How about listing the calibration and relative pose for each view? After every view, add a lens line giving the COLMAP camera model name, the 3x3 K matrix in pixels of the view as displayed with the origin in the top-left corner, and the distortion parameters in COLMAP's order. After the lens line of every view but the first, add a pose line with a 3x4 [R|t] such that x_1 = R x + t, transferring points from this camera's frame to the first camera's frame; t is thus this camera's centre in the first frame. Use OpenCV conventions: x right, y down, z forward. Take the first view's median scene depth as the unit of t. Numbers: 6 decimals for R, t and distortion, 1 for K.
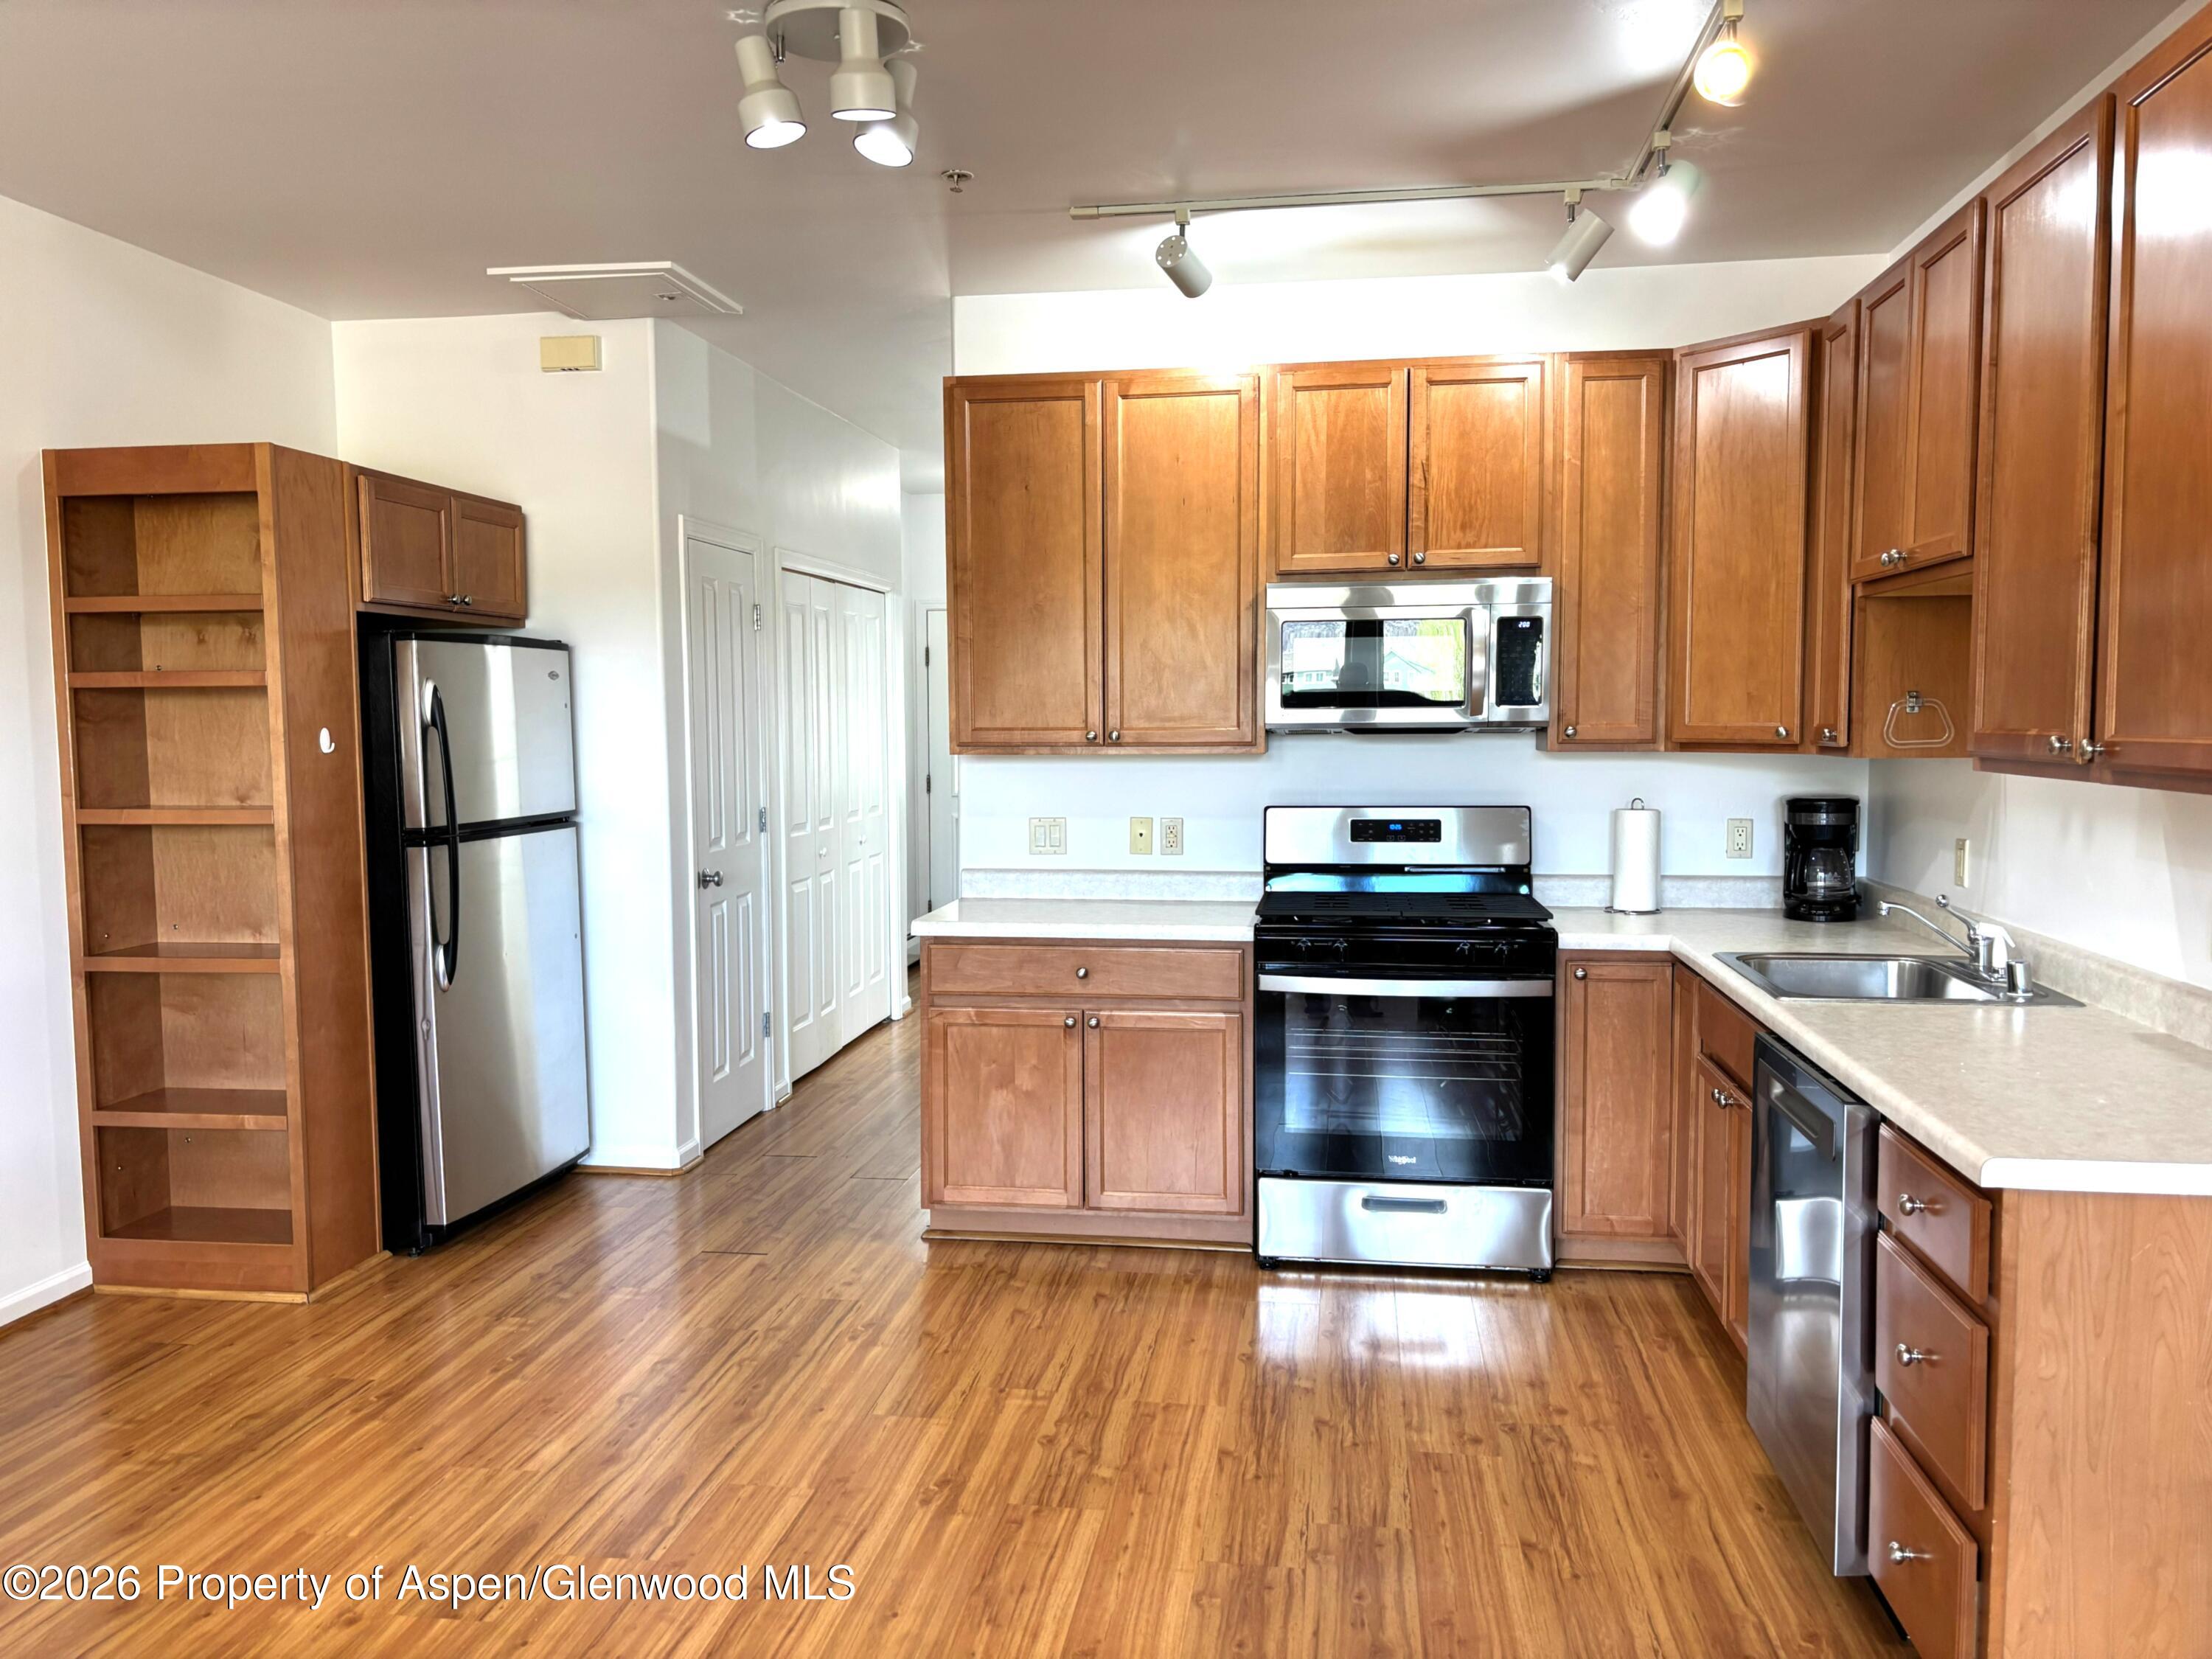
lens RADIAL K [[1681.9, 0, 1109.8], [0, 1681.9, 840.9], [0, 0, 1]] dist [0.051396, -0.044142]
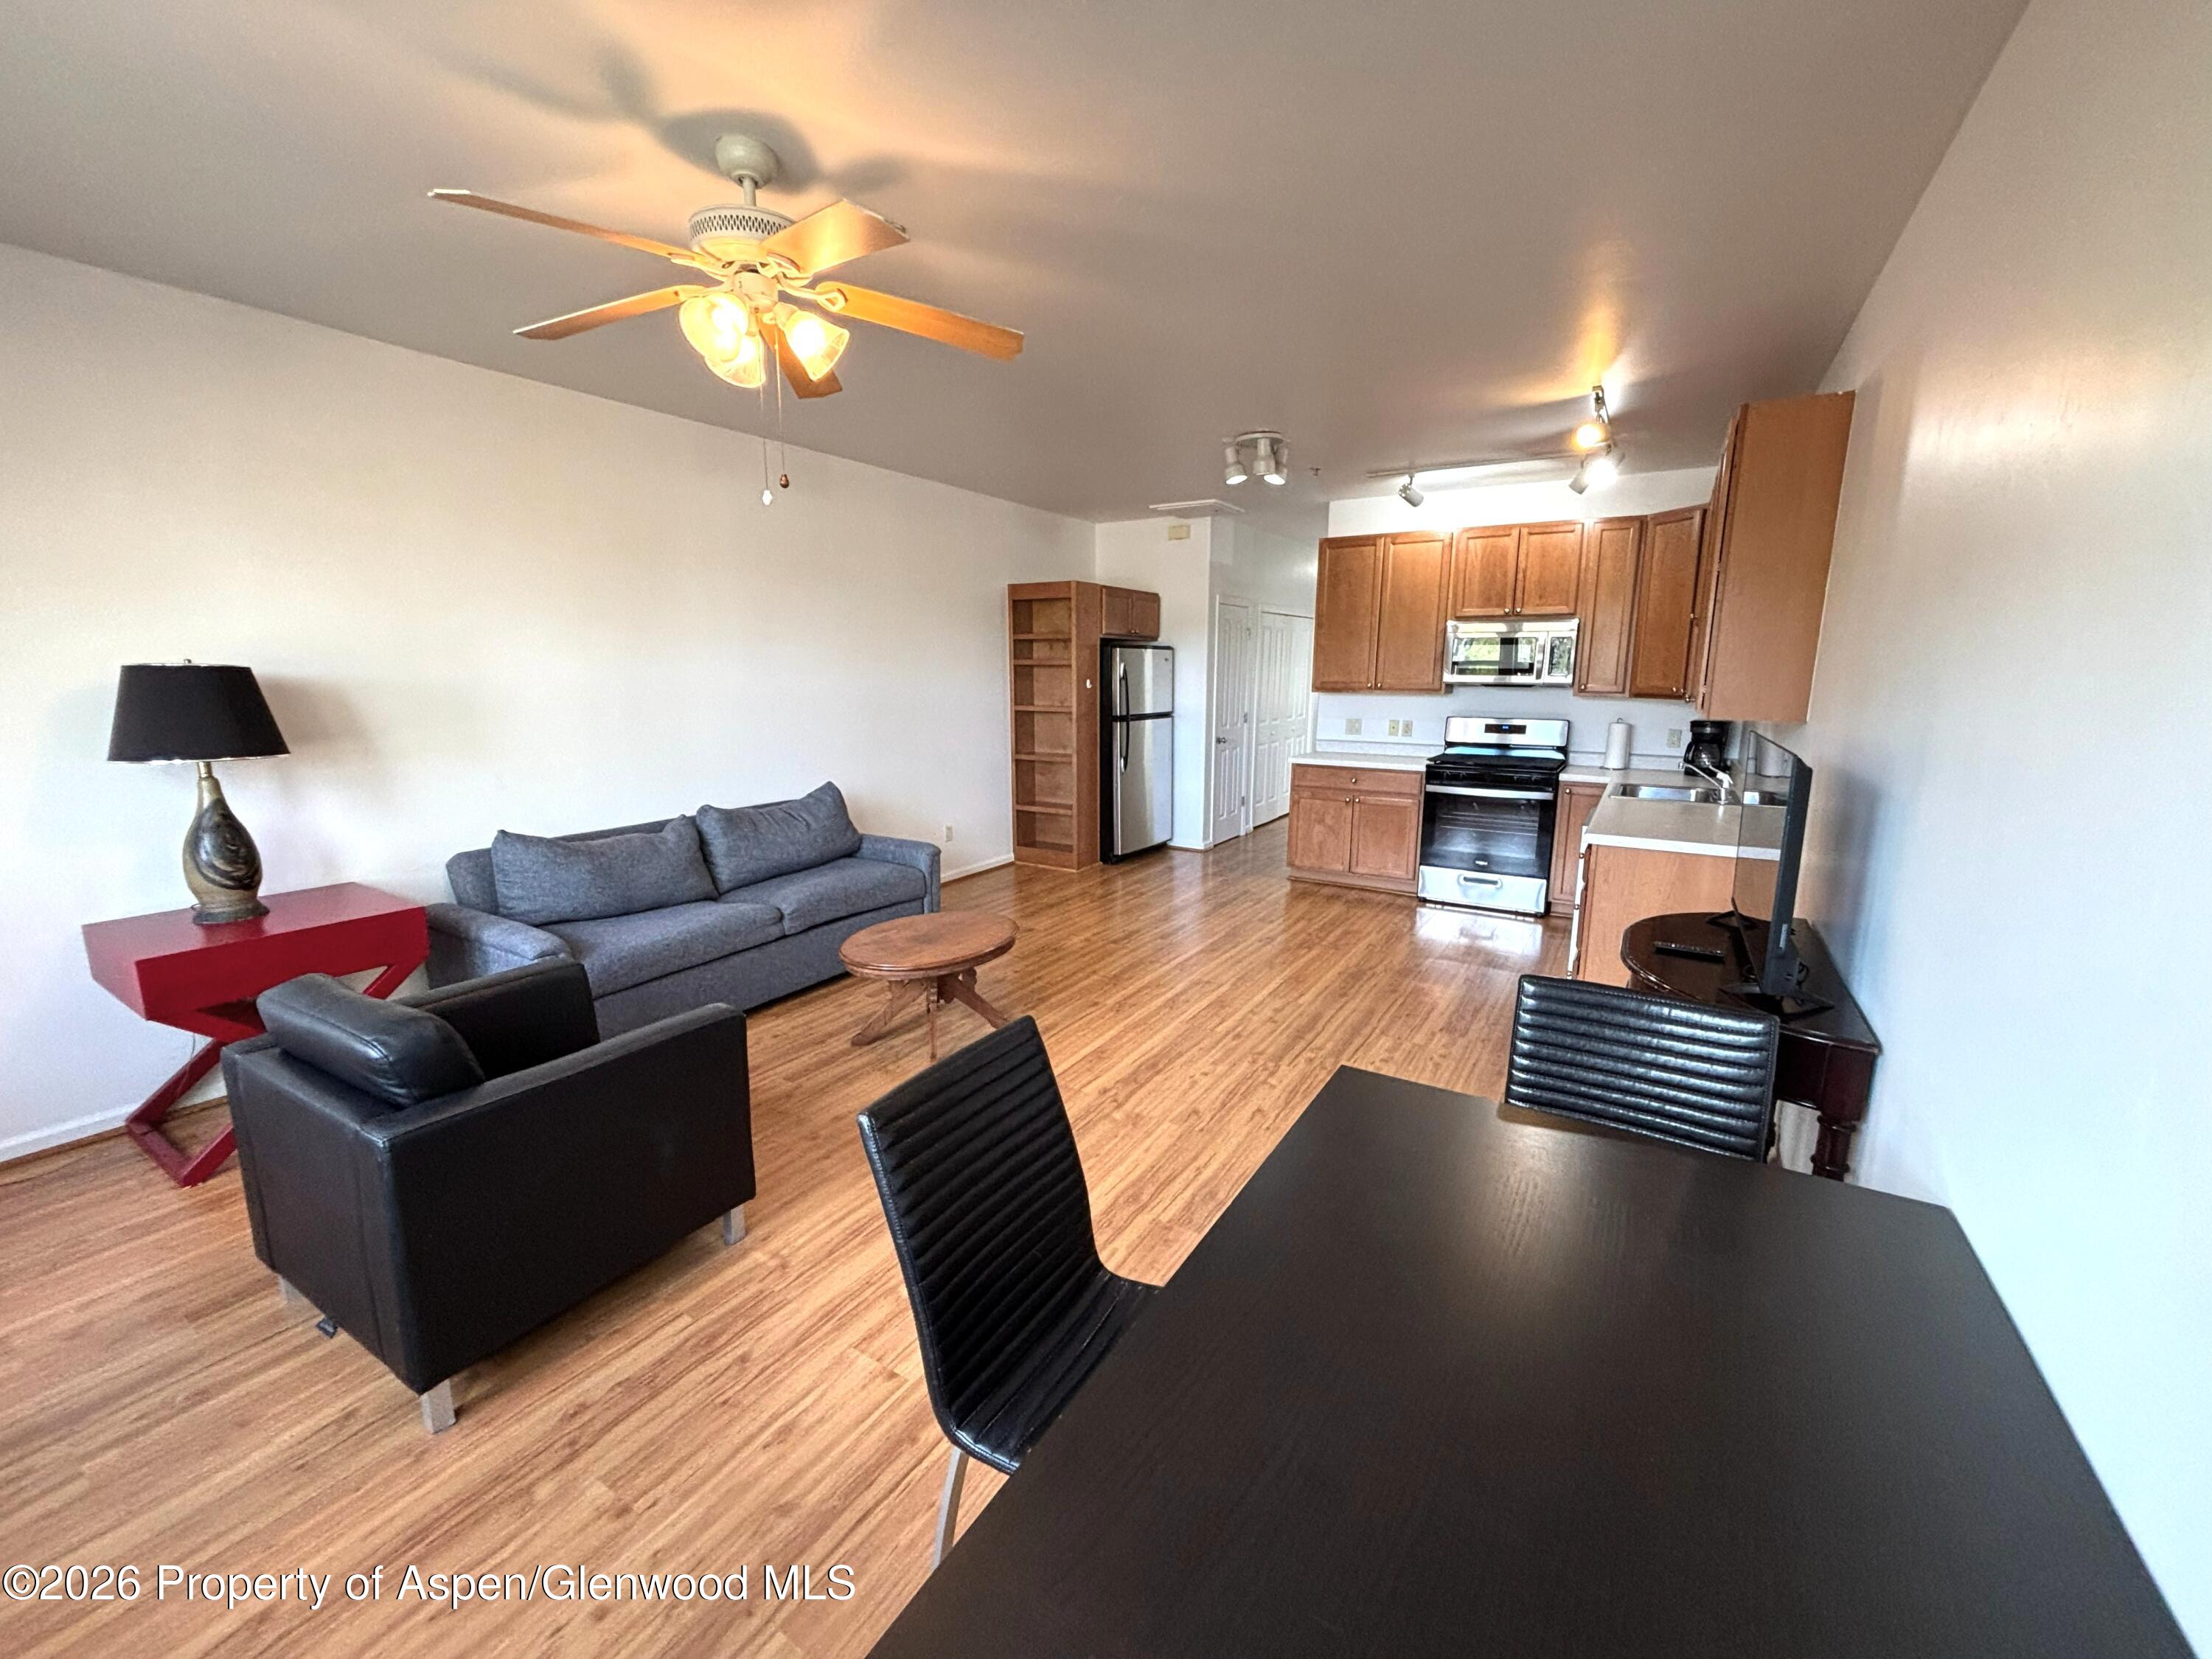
lens RADIAL K [[898.7, 0, 1104.8], [0, 898.7, 828.8], [0, 0, 1]] dist [0.002410, -0.000193]
pose [[0.918076, 0.078895, -0.388473, 0.168454], [-0.039056, 0.993229, 0.109413, 0.017035], [0.394475, -0.085277, 0.914941, -0.390380]]
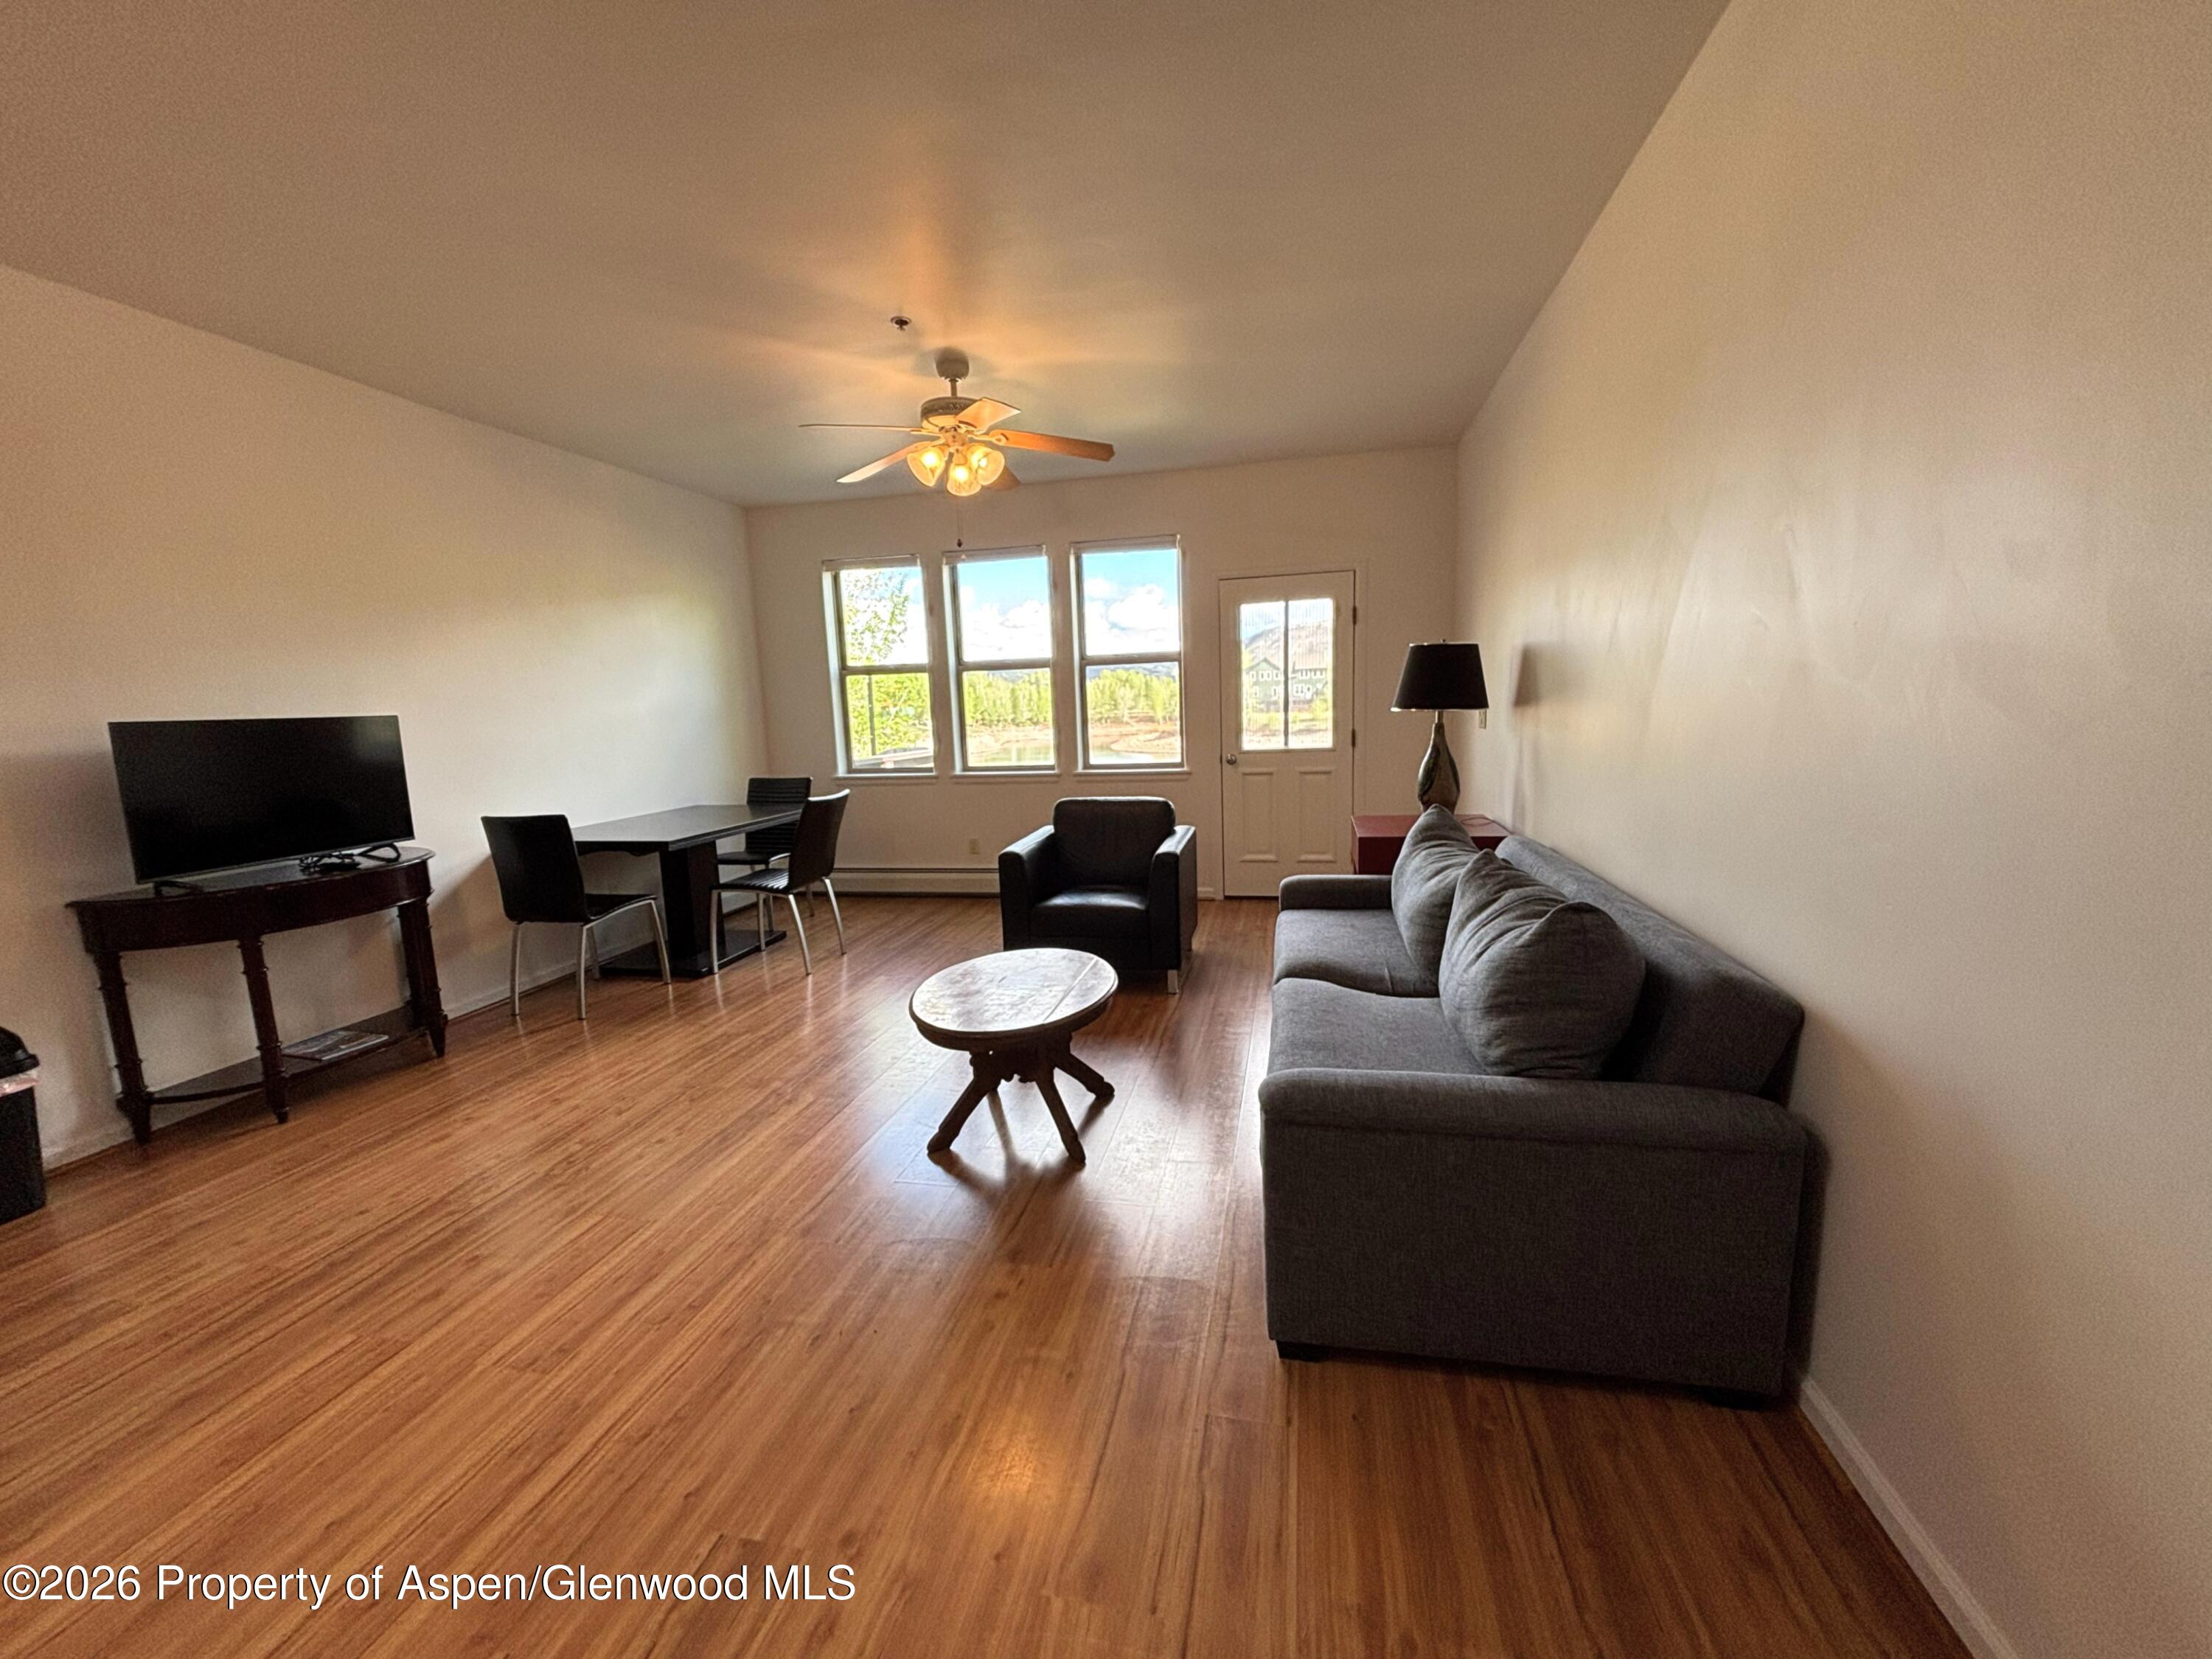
lens RADIAL K [[898.7, 0, 1122.2], [0, 898.7, 829.4], [0, 0, 1]] dist [0.002410, -0.000193]
pose [[-0.997635, 0.031918, 0.060876, -0.437295], [0.044331, 0.975612, 0.214981, -0.032988], [-0.052530, 0.217171, -0.974719, 0.953992]]
